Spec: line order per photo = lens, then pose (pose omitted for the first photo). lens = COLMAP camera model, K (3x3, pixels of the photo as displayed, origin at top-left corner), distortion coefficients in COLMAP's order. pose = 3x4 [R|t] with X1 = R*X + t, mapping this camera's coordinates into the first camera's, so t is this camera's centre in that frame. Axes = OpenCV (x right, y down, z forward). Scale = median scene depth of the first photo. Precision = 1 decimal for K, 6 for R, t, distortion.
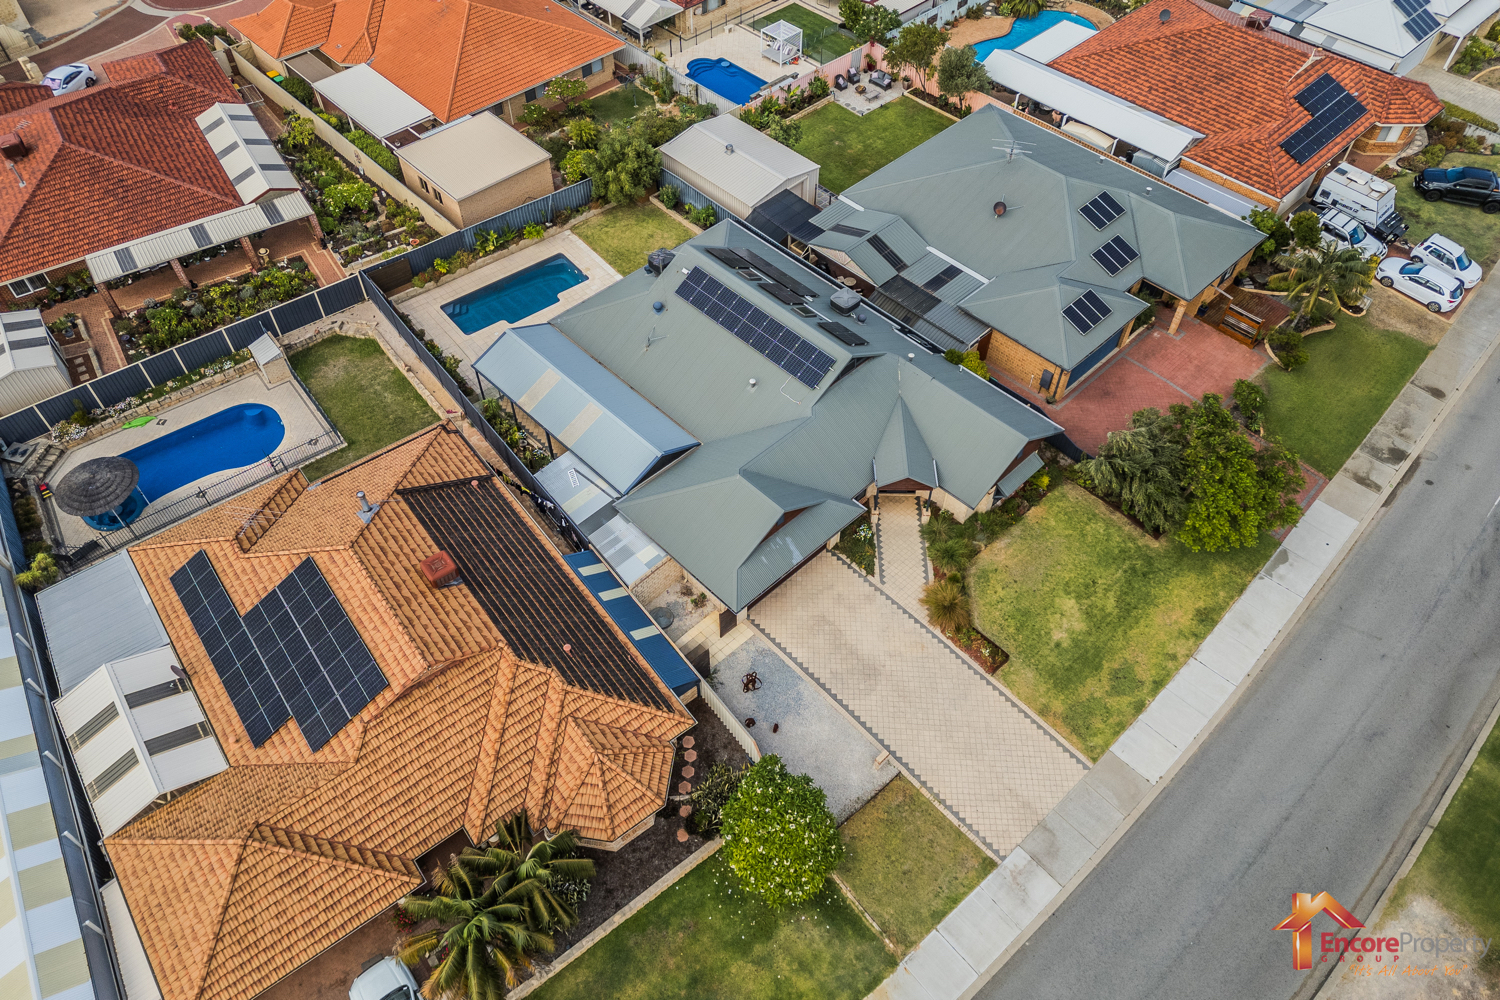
lens RADIAL K [[1044.5, 0, 744.9], [0, 1044.5, 497.4], [0, 0, 1]] dist [0.087911, -0.089155]
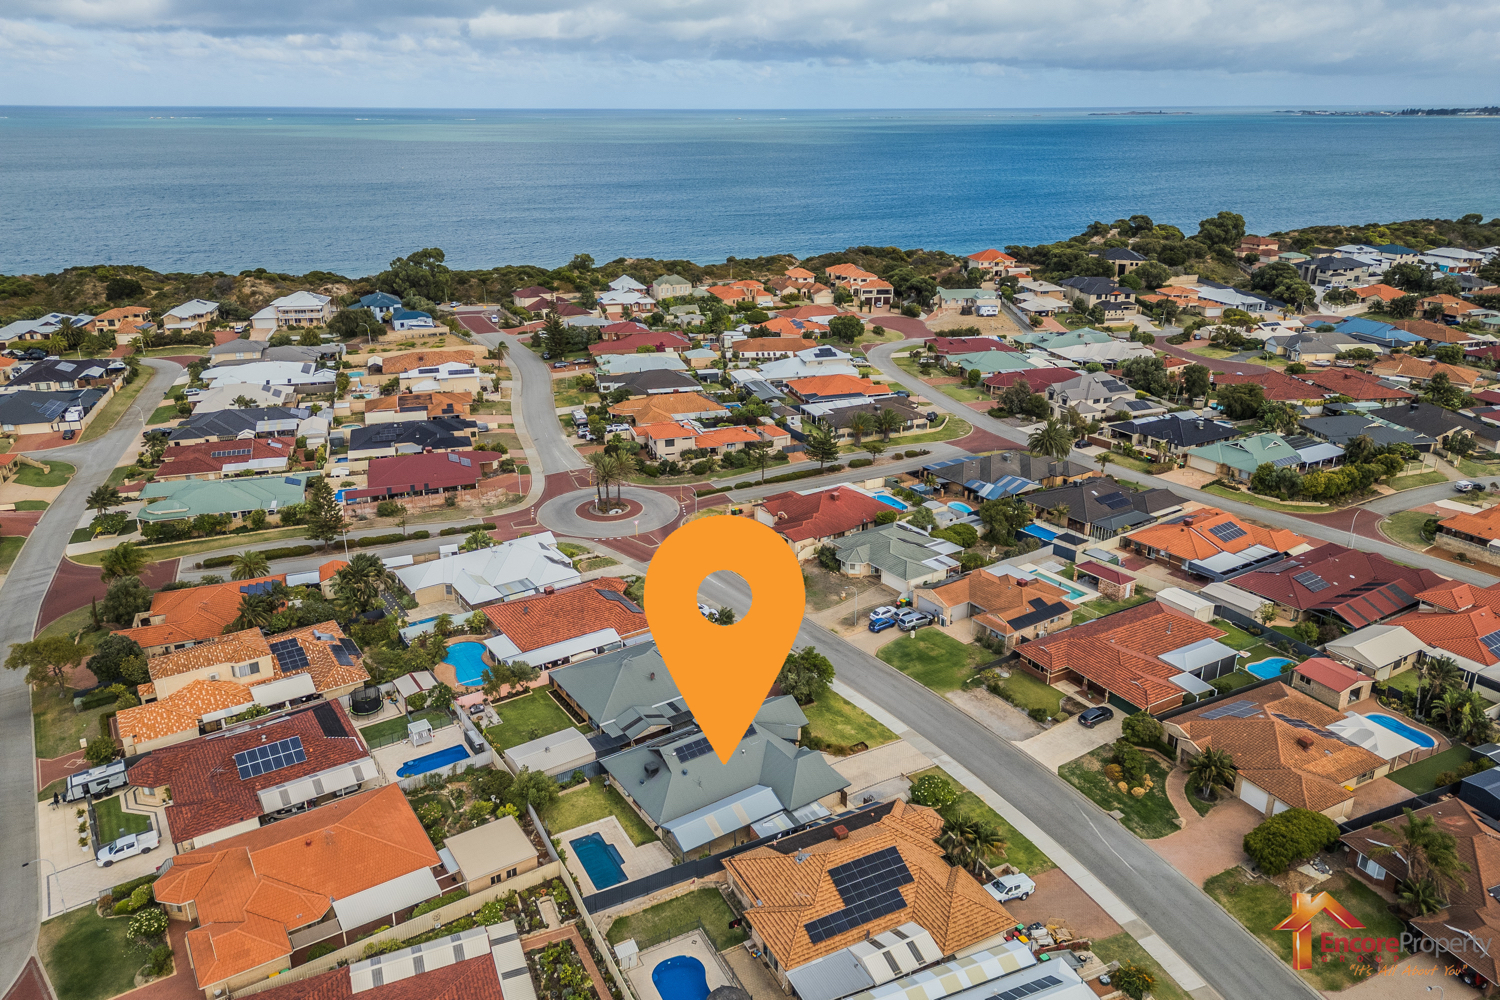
lens RADIAL K [[1044.5, 0, 744.9], [0, 1044.5, 497.4], [0, 0, 1]] dist [0.087911, -0.089155]
pose [[0.169993, -0.343998, 0.923454, -2.019667], [0.758637, 0.643769, 0.100159, -0.732652], [-0.628945, 0.683540, 0.370406, -0.234756]]
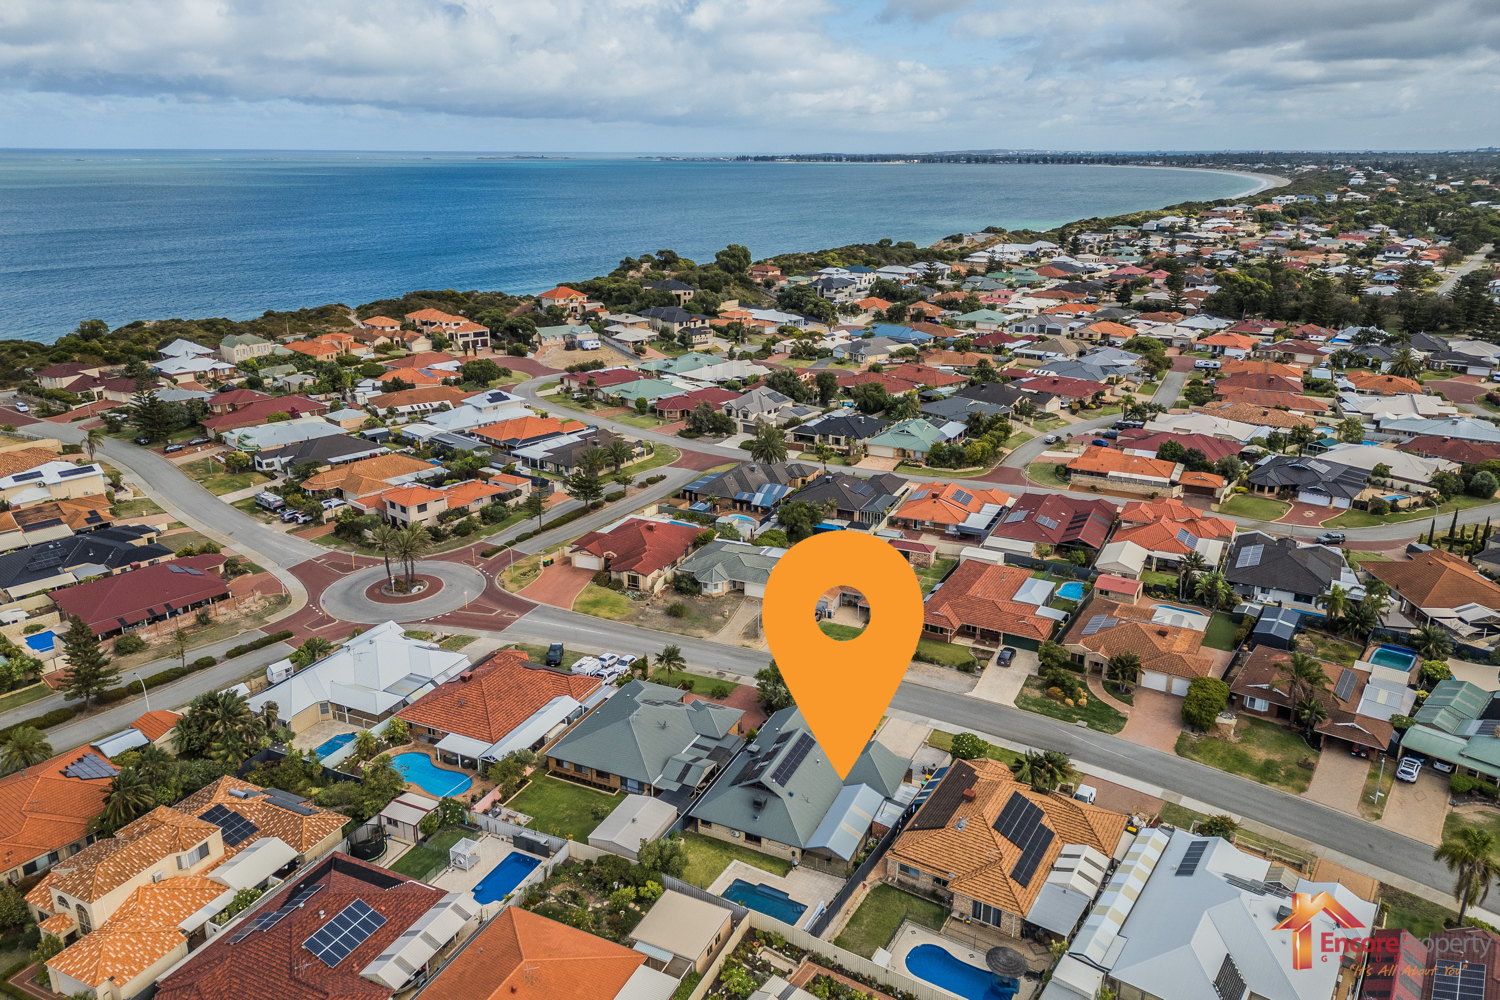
lens RADIAL K [[1044.5, 0, 744.9], [0, 1044.5, 497.4], [0, 0, 1]] dist [0.087911, -0.089155]
pose [[-0.363858, -0.293348, 0.884056, -1.965099], [0.716294, 0.518591, 0.466890, -1.742507], [-0.595425, 0.803125, 0.021430, 0.604980]]
